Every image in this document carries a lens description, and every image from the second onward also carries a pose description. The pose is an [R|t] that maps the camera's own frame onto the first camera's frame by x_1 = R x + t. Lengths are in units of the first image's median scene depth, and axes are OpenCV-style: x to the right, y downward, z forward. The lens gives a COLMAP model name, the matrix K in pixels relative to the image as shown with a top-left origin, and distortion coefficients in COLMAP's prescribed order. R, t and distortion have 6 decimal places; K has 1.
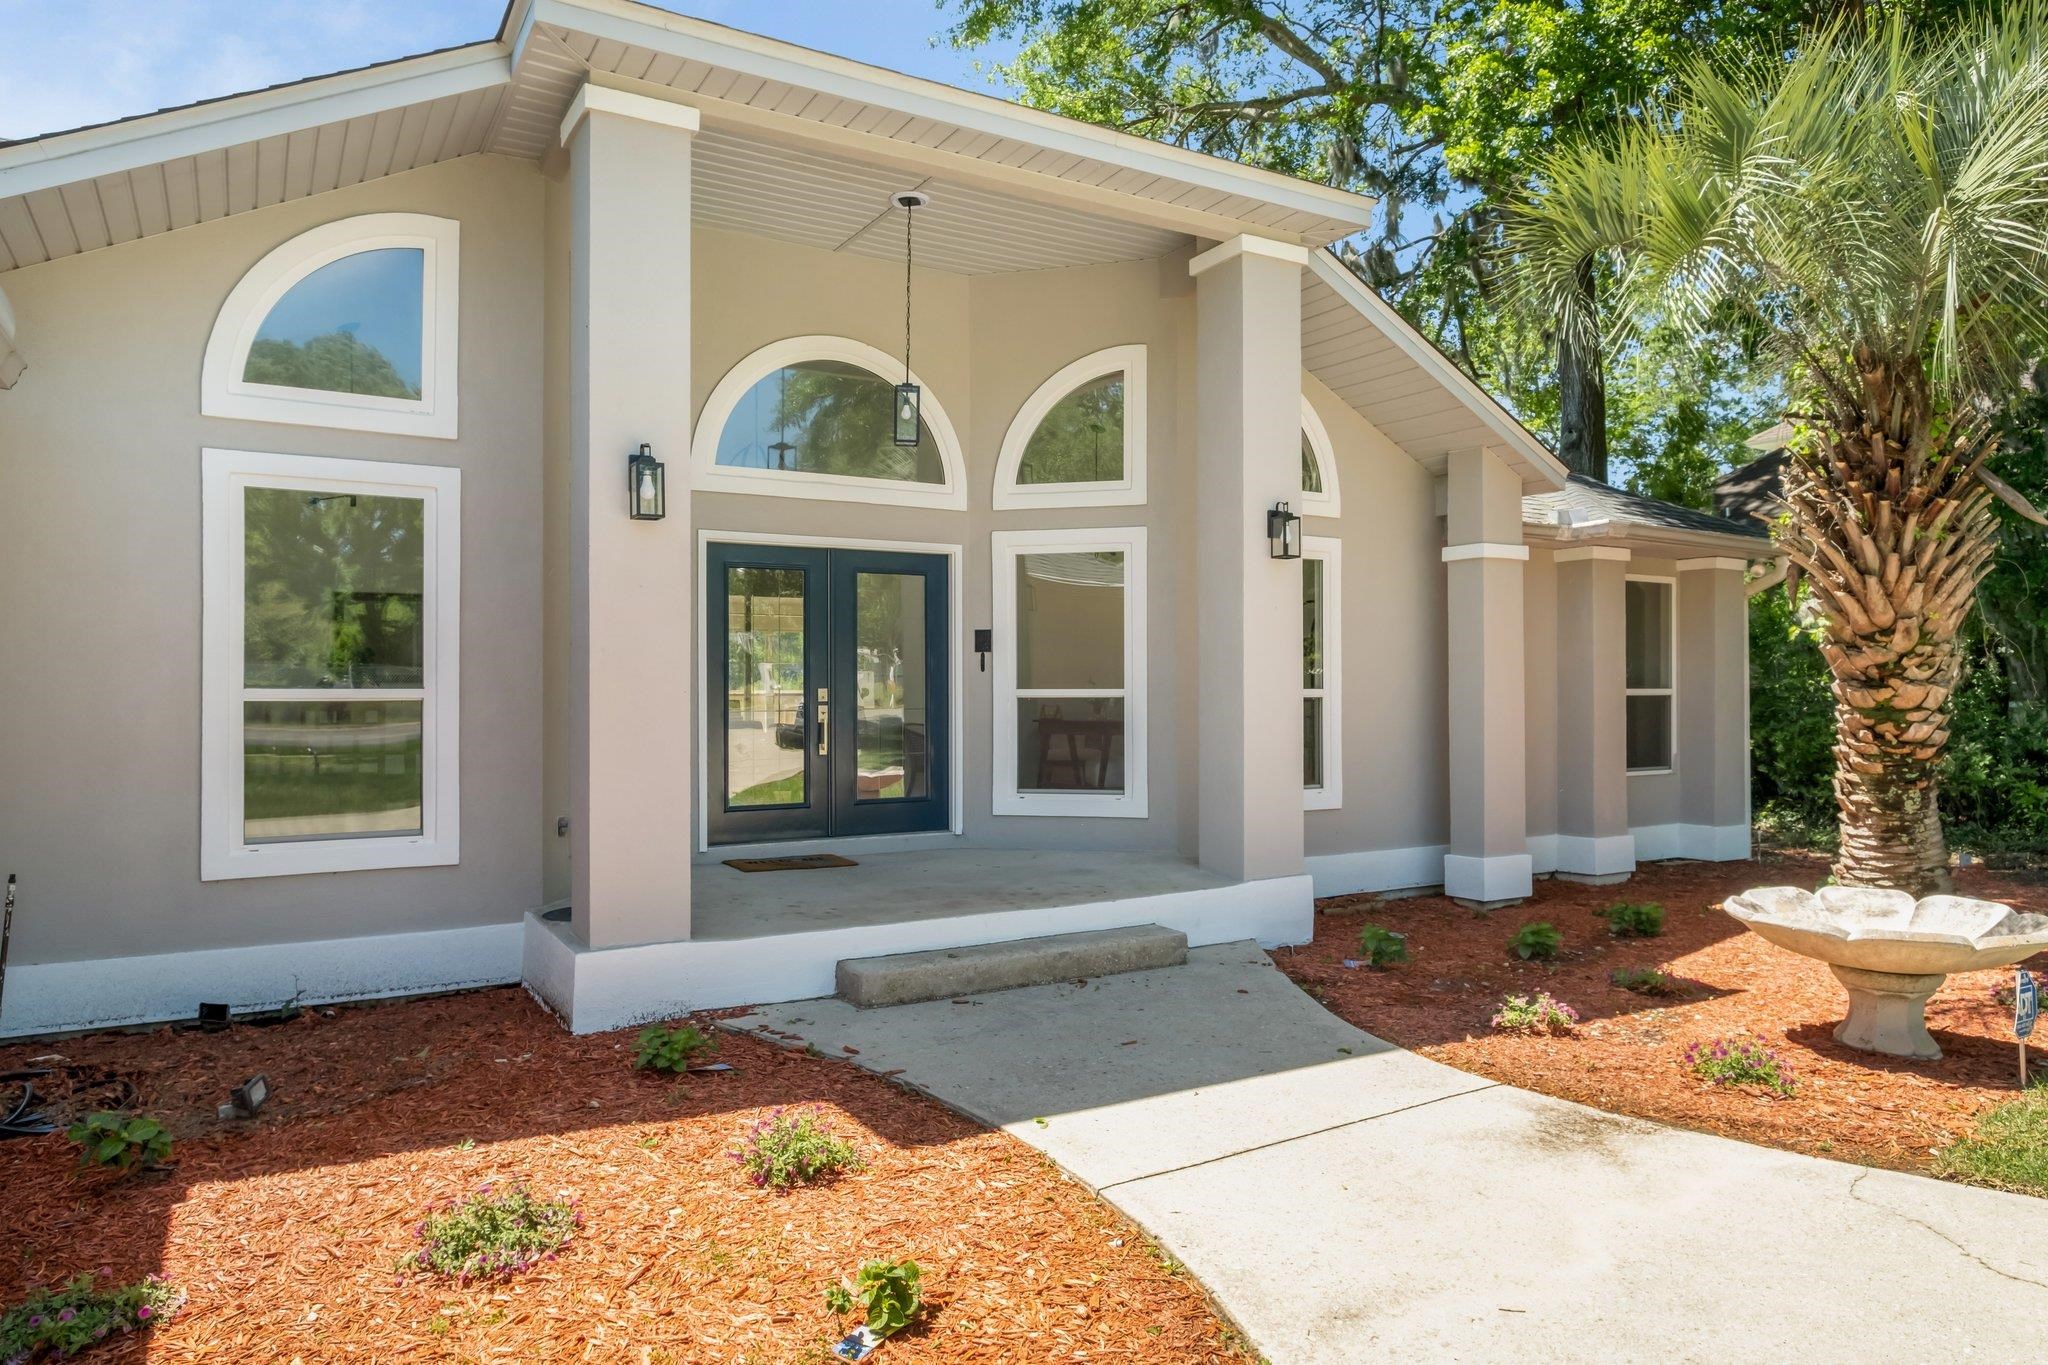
lens RADIAL K [[1308.7, 0, 1025.1], [0, 1308.7, 679.8], [0, 0, 1]] dist [-0.003200, -0.000802]
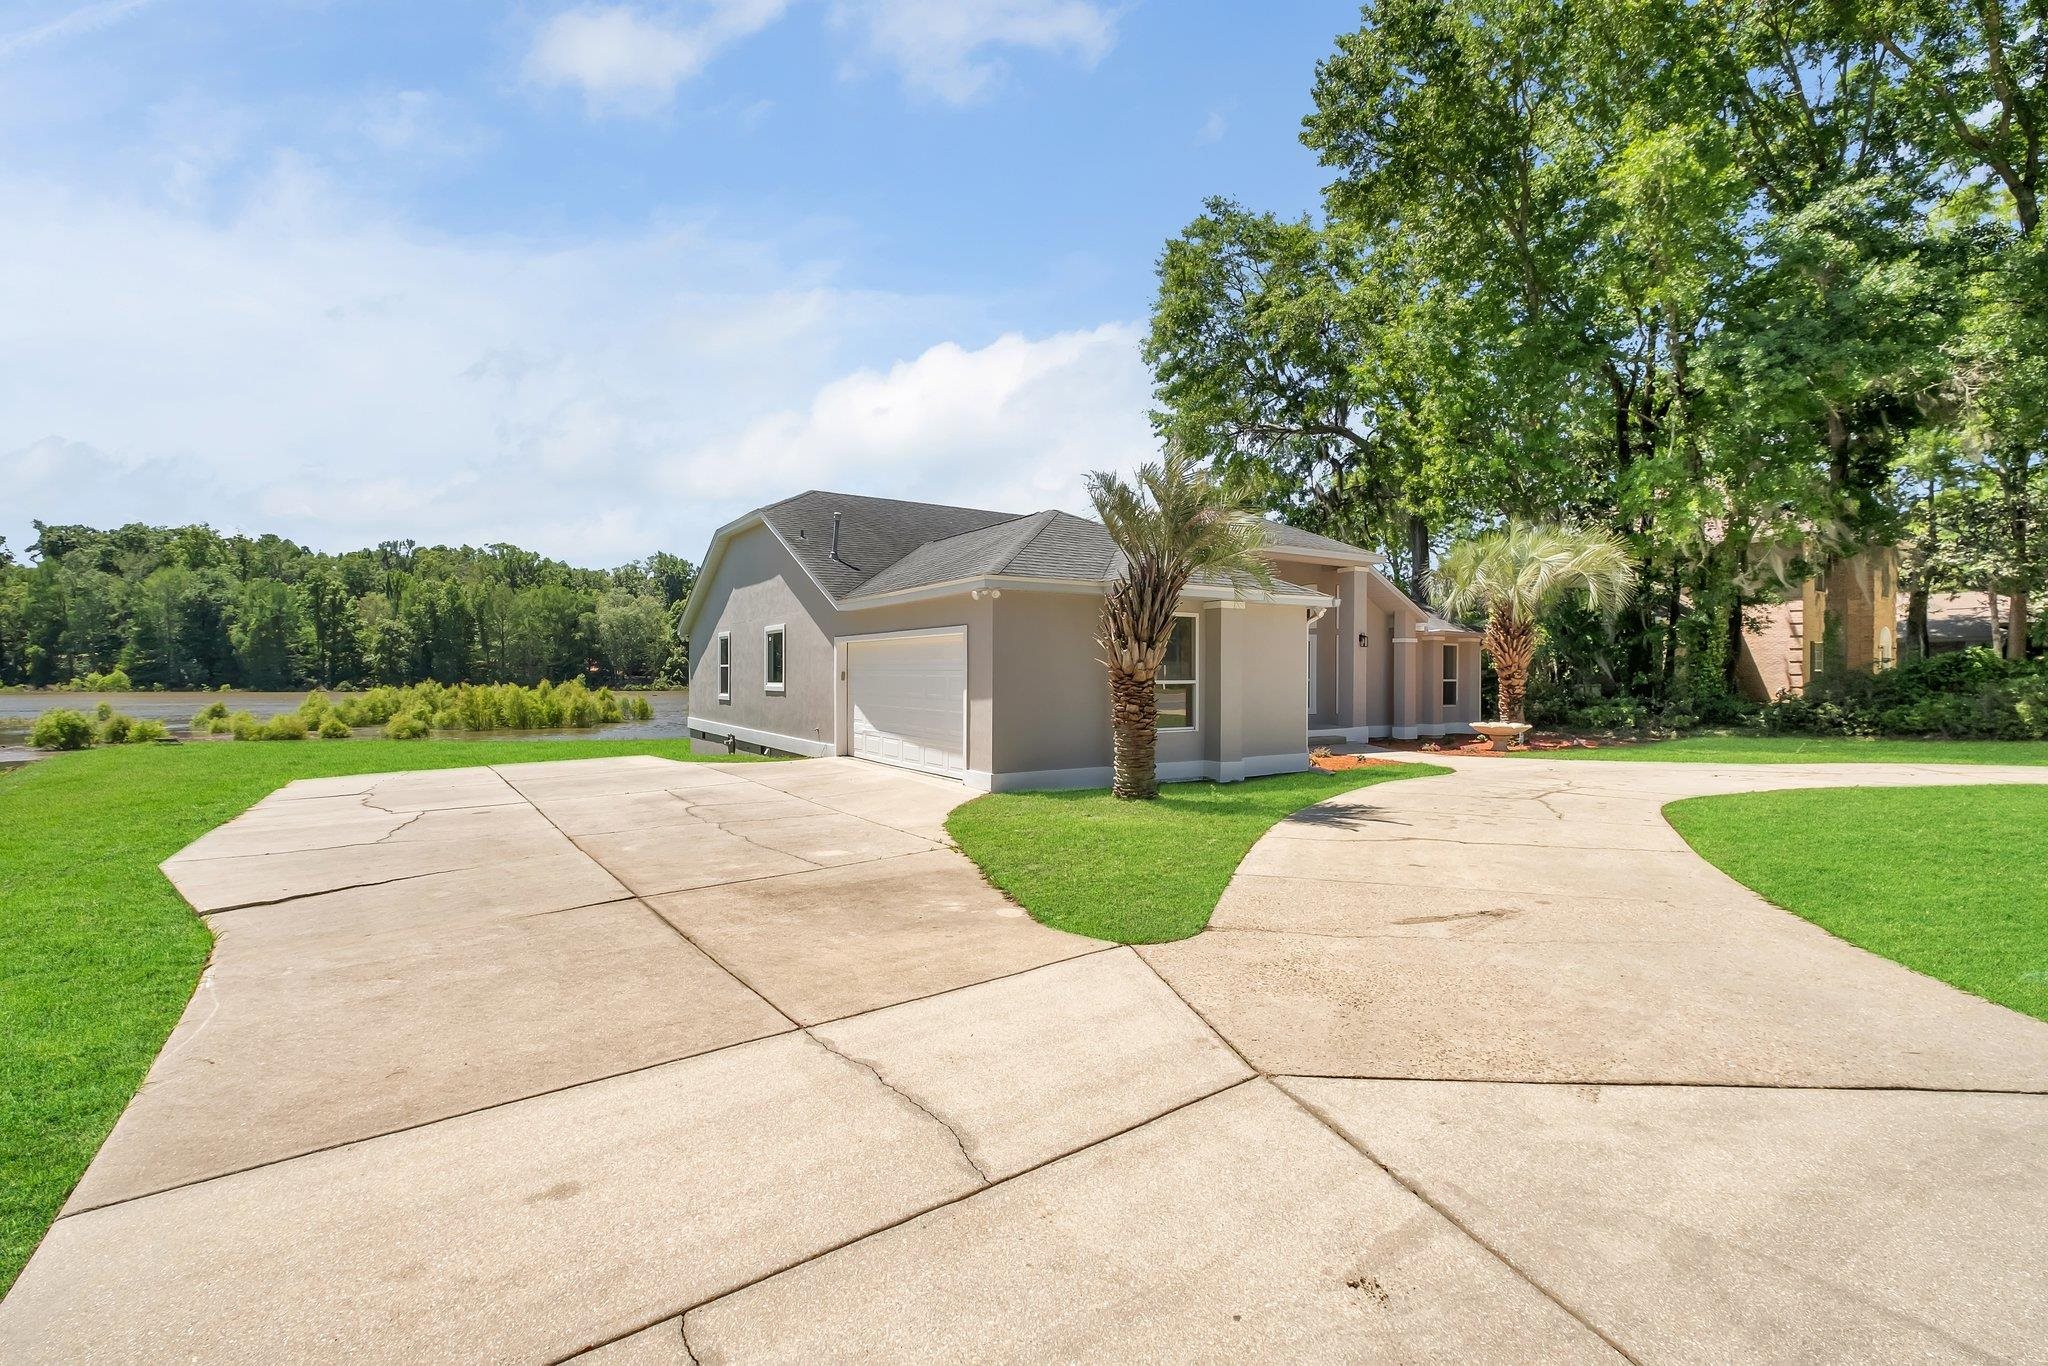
lens RADIAL K [[908.4, 0, 1013.3], [0, 908.4, 683.4], [0, 0, 1]] dist [-0.004450, -0.000108]
pose [[0.999903, 0.009863, 0.009819, -0.766486], [-0.010019, 0.999823, 0.015946, -0.011000], [-0.009660, -0.016043, 0.999825, -1.512138]]
